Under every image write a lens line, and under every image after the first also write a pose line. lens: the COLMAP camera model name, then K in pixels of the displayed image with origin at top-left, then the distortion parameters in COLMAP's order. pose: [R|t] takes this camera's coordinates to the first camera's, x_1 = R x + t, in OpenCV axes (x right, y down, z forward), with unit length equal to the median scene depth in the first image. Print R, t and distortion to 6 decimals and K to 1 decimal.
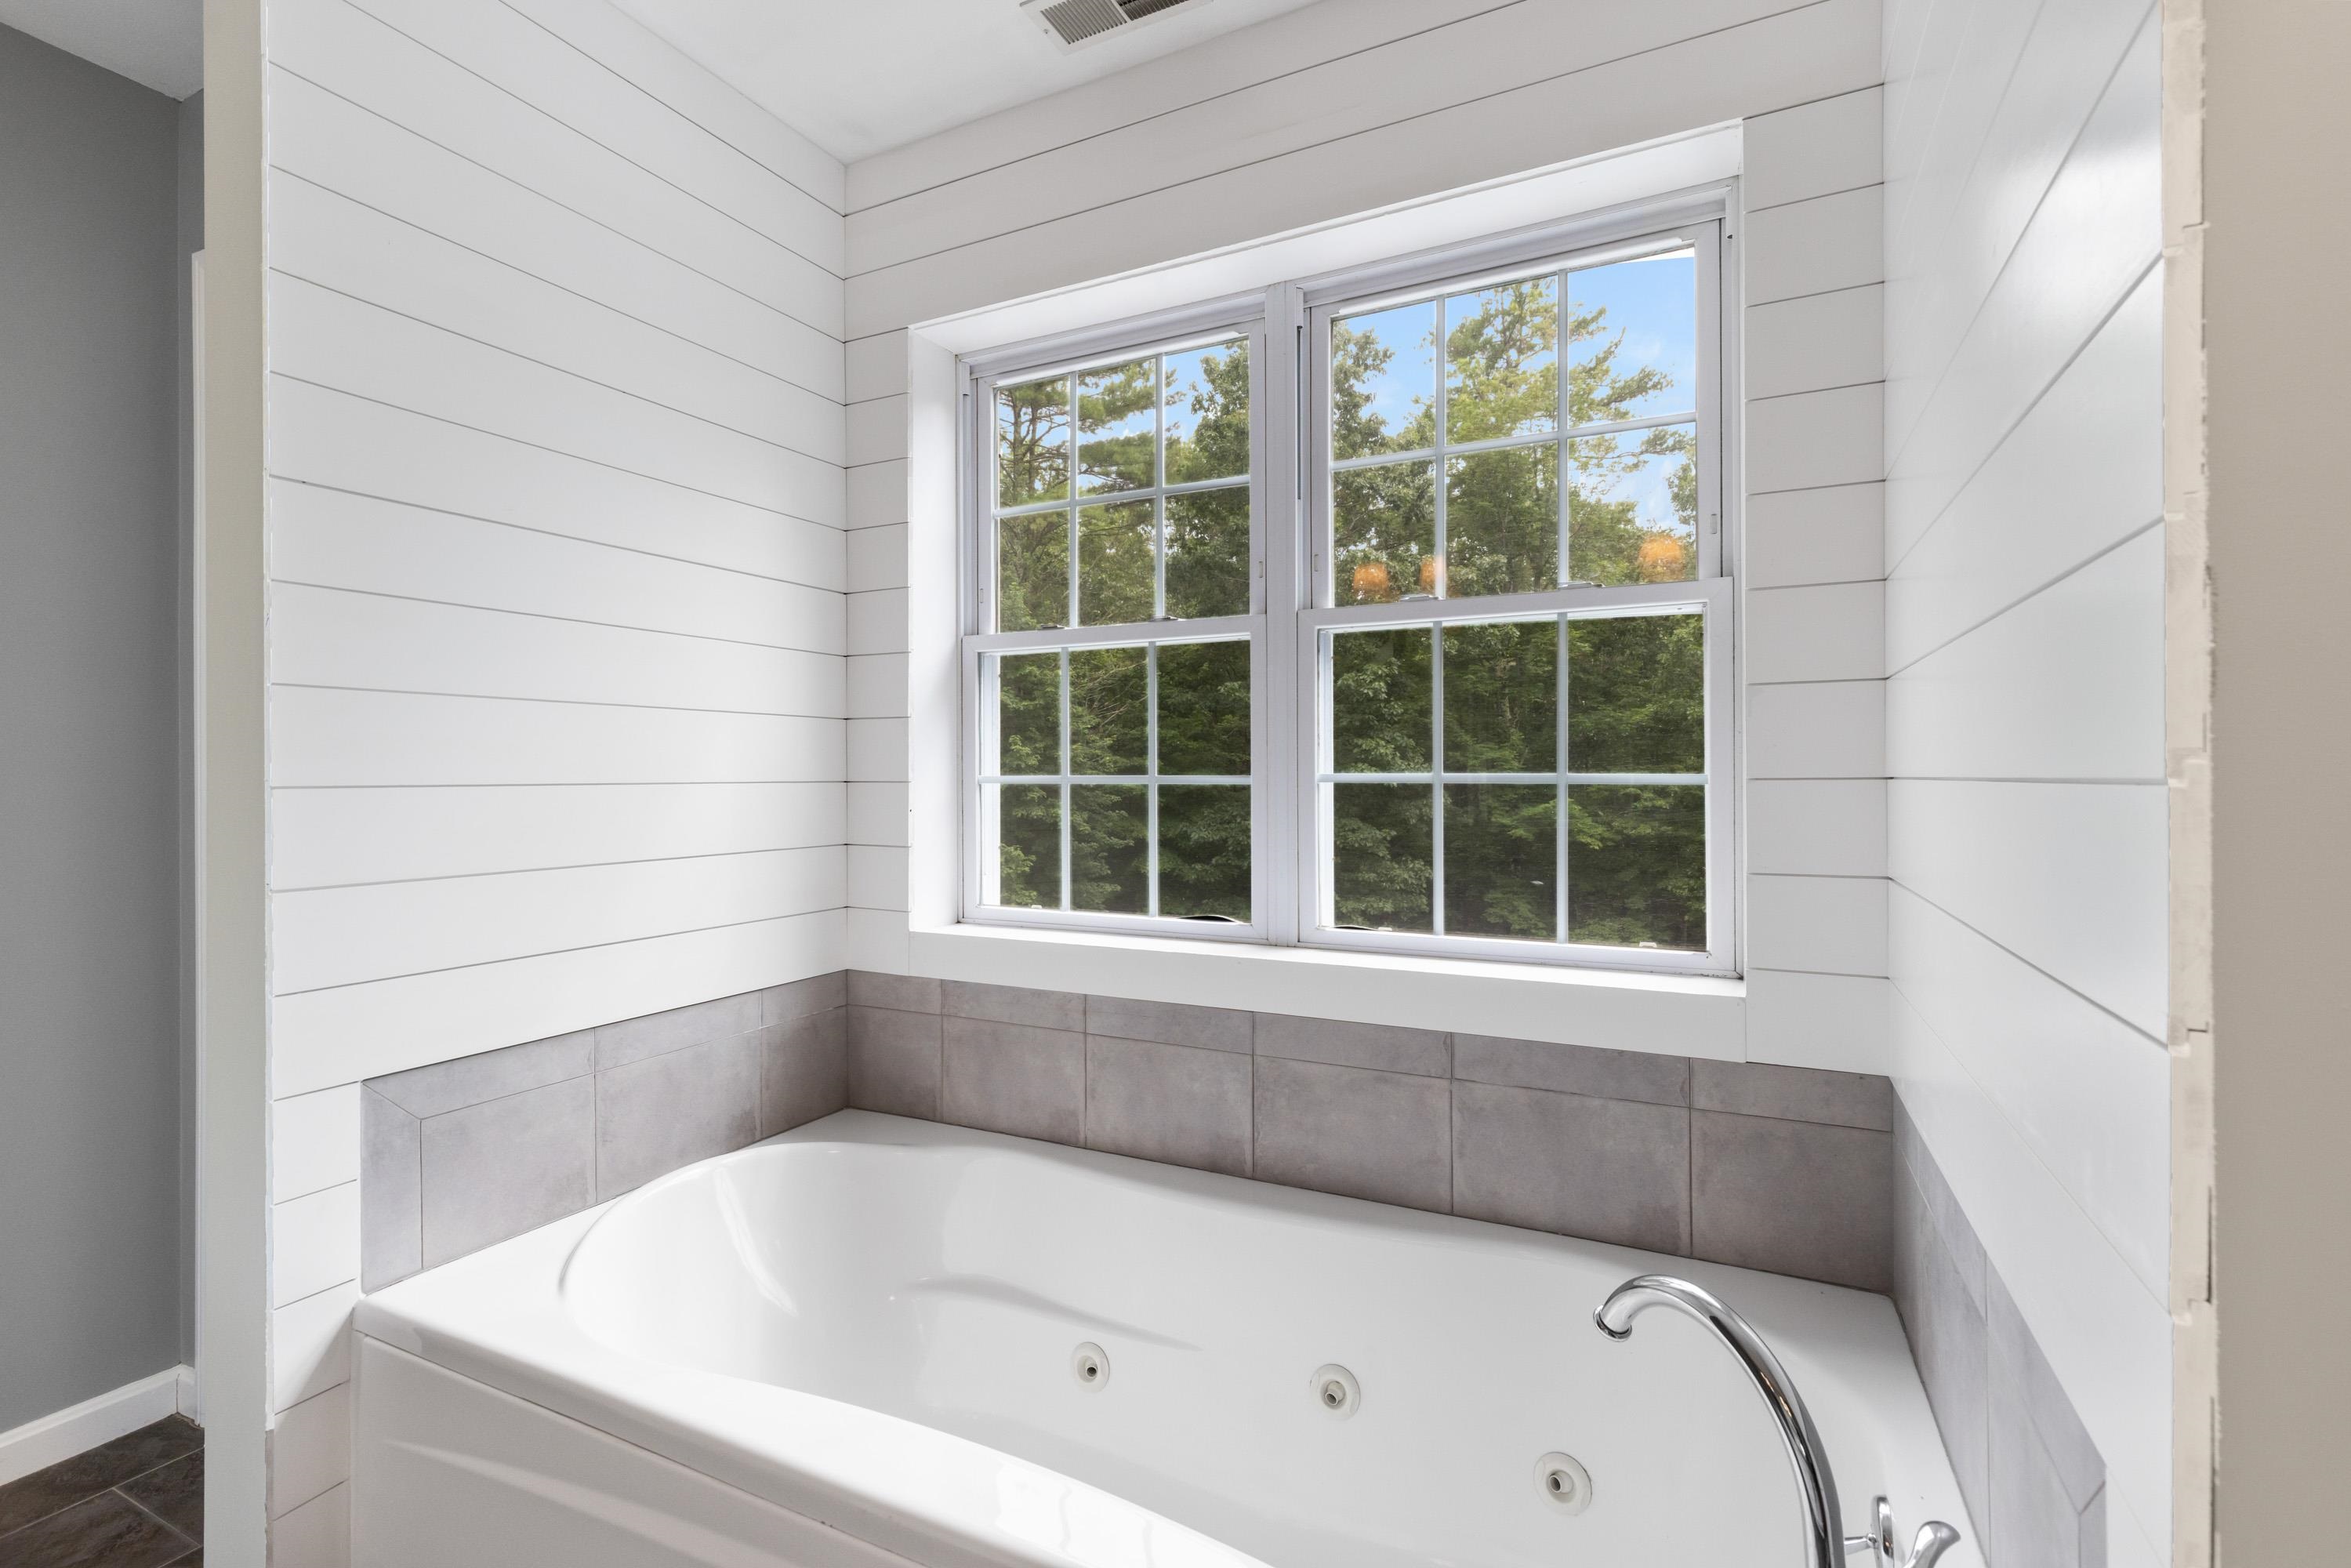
lens RADIAL K [[1079.9, 0, 1172.0], [0, 1079.9, 774.4], [0, 0, 1]] dist [-0.000707, -0.000417]
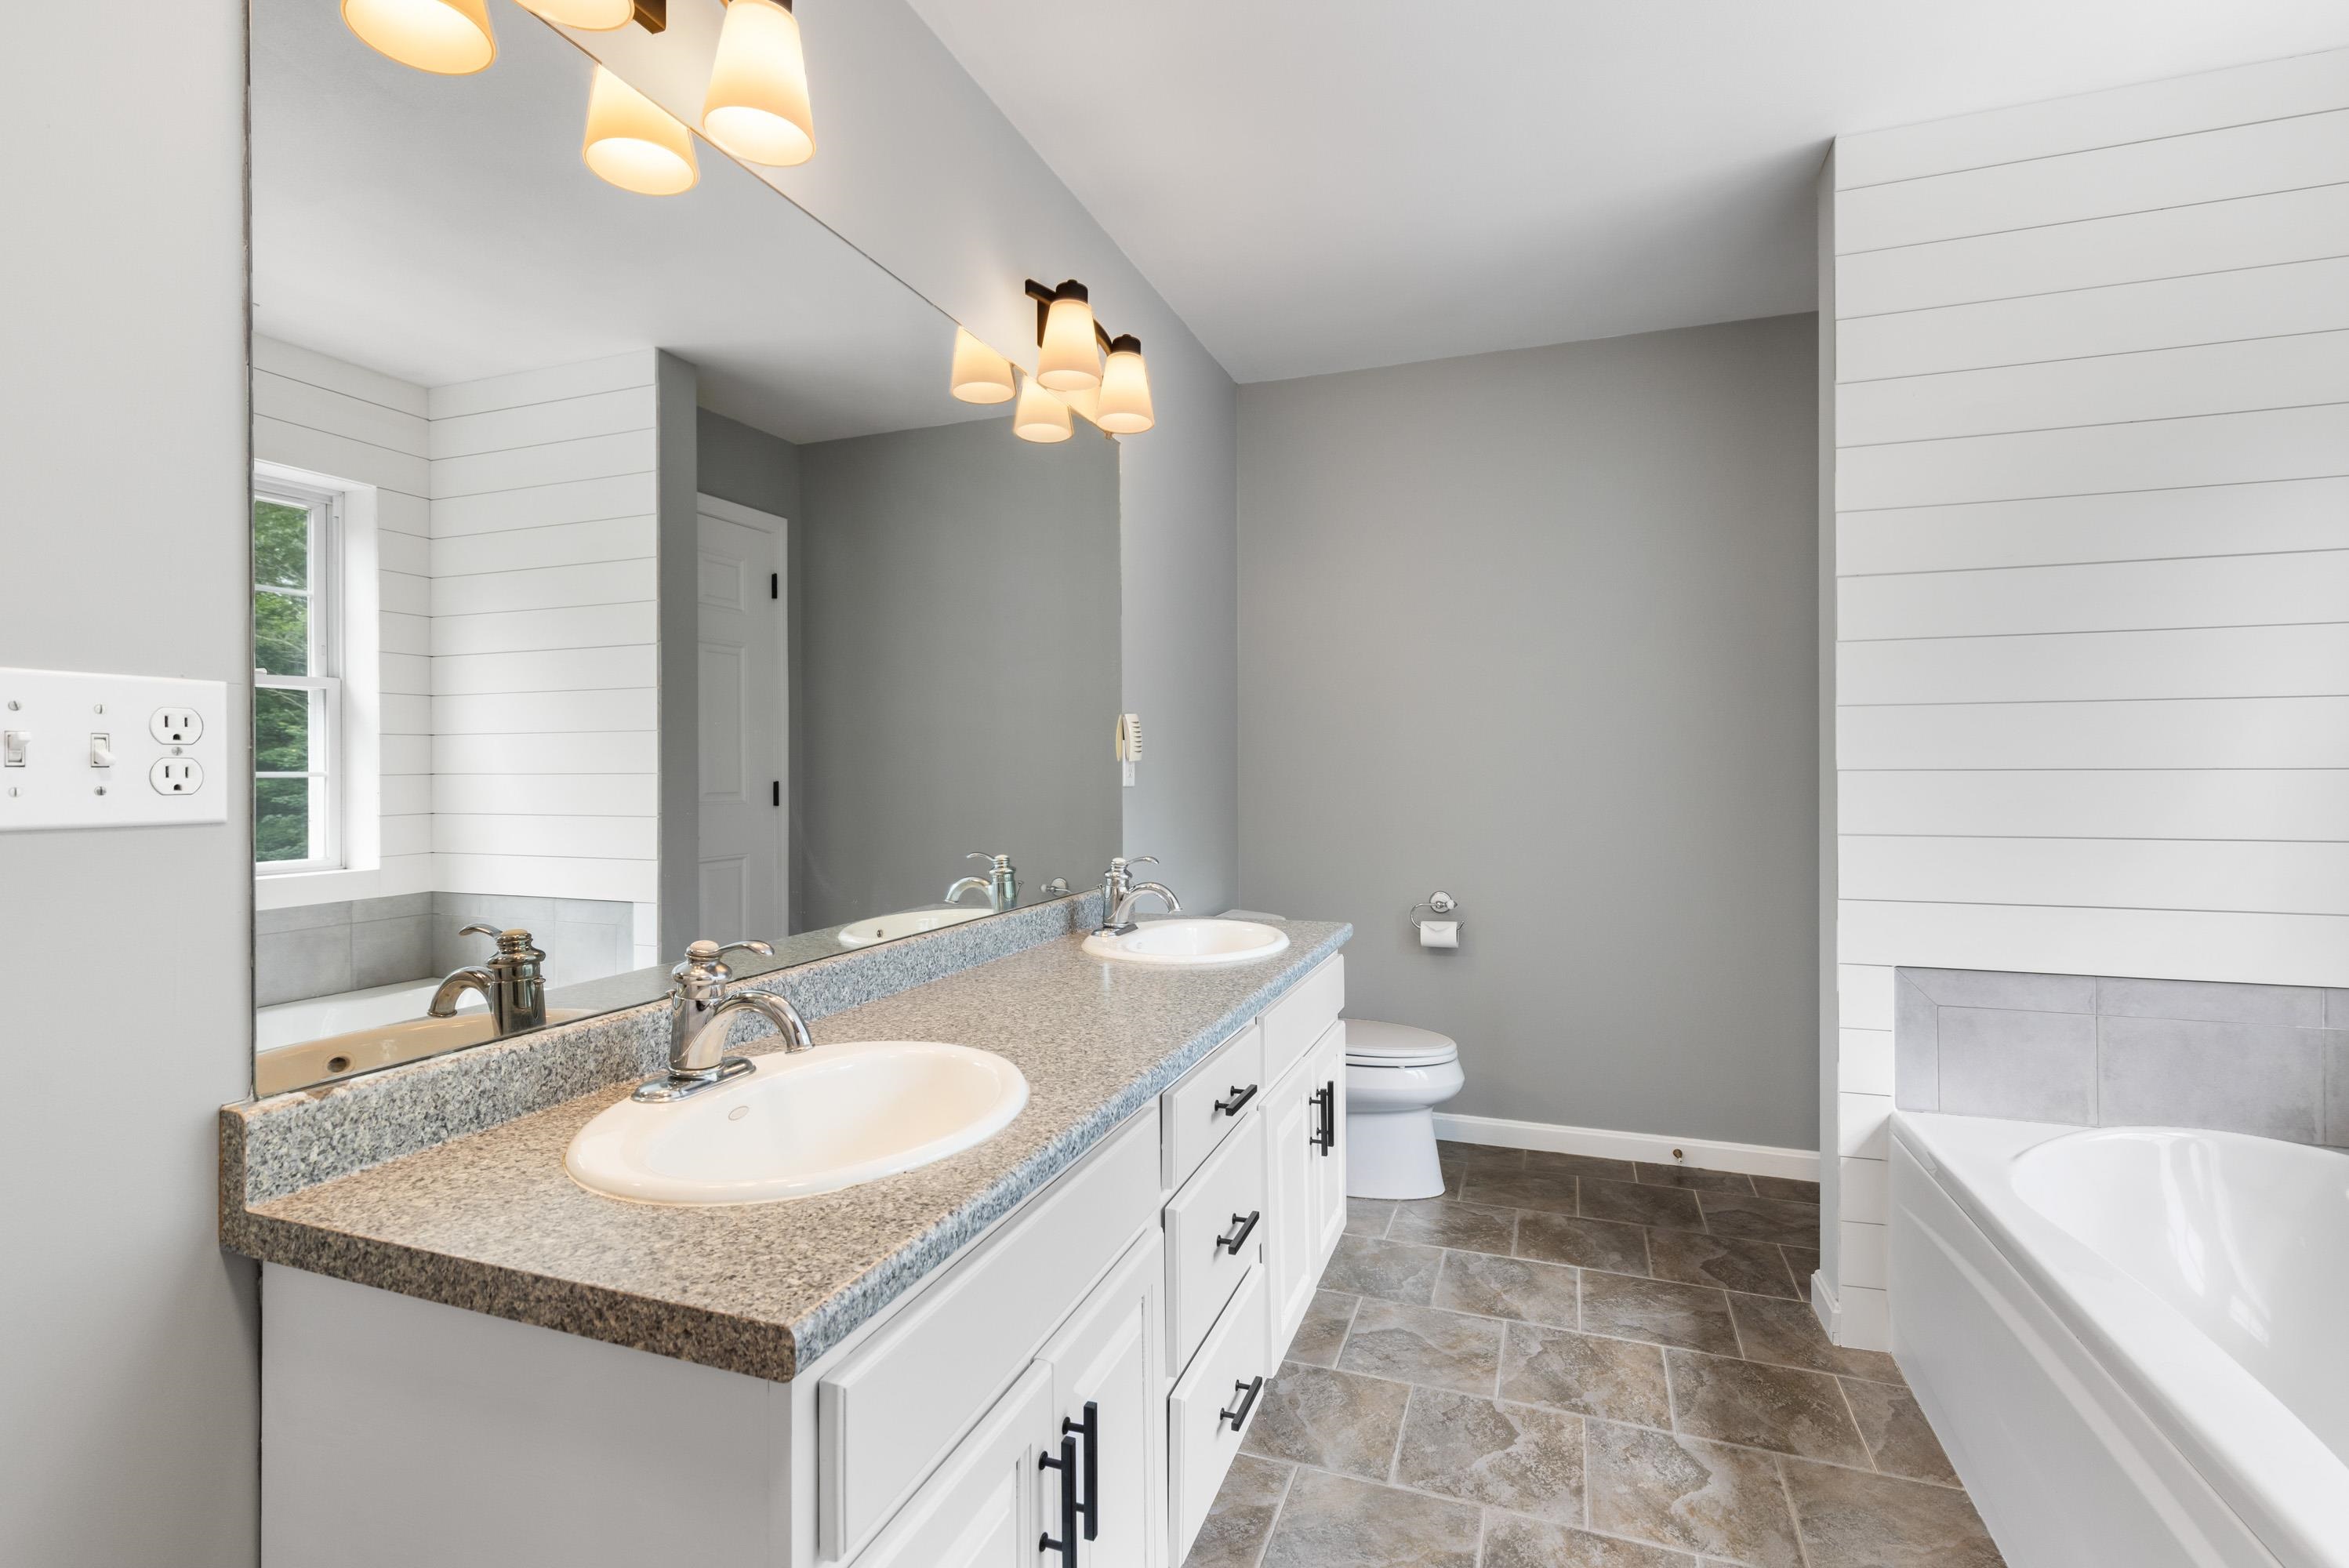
lens RADIAL K [[1078.9, 0, 1182.9], [0, 1078.9, 770.6], [0, 0, 1]] dist [-0.000707, -0.000417]
pose [[0.131442, 0.003026, -0.991319, 0.555278], [-0.004101, 0.999988, 0.002508, 0.008689], [0.991315, 0.003736, 0.131453, -0.169890]]
